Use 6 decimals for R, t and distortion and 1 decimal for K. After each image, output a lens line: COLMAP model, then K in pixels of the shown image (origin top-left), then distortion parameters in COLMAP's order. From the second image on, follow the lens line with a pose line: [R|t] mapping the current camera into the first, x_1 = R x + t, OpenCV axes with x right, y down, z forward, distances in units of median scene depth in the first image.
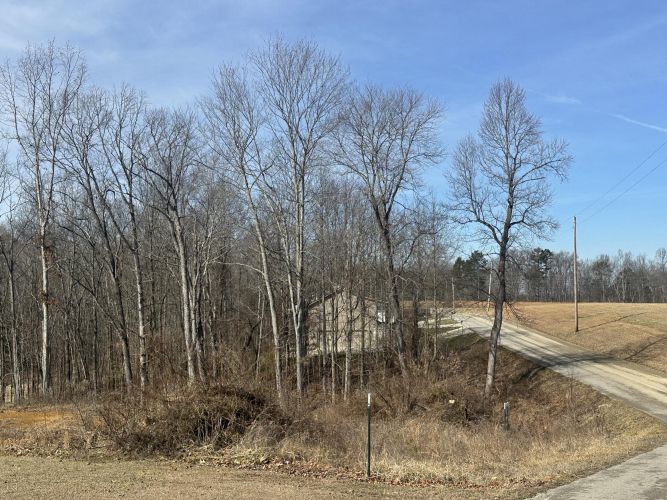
lens RADIAL K [[828.6, 0, 332.2], [0, 828.6, 253.8], [0, 0, 1]] dist [0.137912, 0.000000]
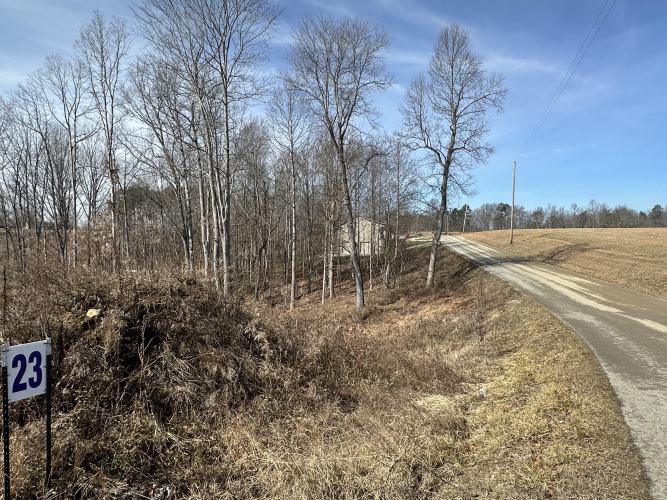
lens RADIAL K [[424.1, 0, 333.7], [0, 424.1, 252.8], [0, 0, 1]] dist [0.012857, -0.007068]
pose [[0.990251, 0.027888, -0.136471, 0.117998], [-0.013863, 0.994620, 0.102661, 0.048265], [0.138600, -0.099769, 0.985310, 0.316846]]
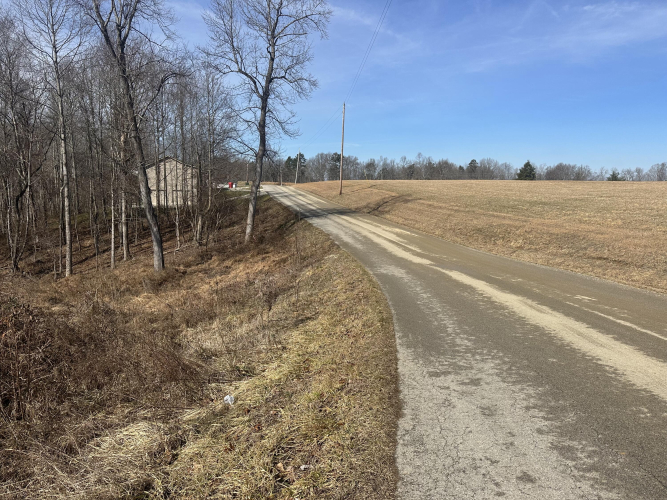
lens RADIAL K [[469.2, 0, 328.5], [0, 469.2, 252.4], [0, 0, 1]] dist [0.089728, -0.103184]
pose [[0.975487, 0.007094, 0.219941, 0.140826], [-0.049624, 0.980827, 0.188456, 0.054857], [-0.214388, -0.194751, 0.957136, 0.352214]]
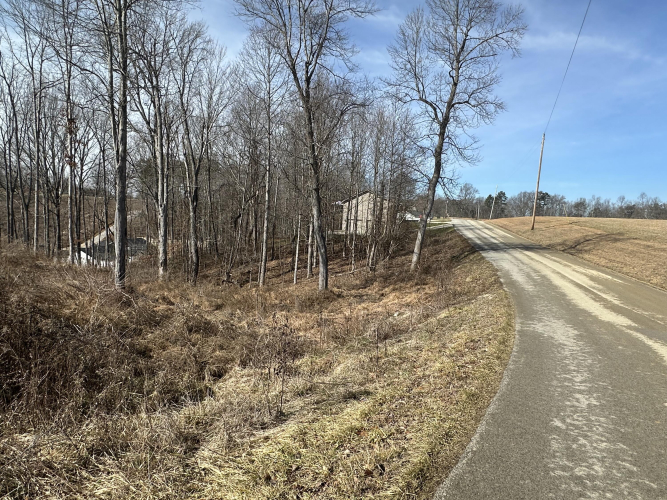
lens RADIAL K [[424.1, 0, 330.8], [0, 424.1, 252.0], [0, 0, 1]] dist [0.012857, -0.007068]
pose [[0.972258, 0.094496, -0.213973, 0.178991], [-0.063553, 0.987072, 0.147141, 0.065584], [0.225111, -0.129460, 0.965694, 0.419464]]
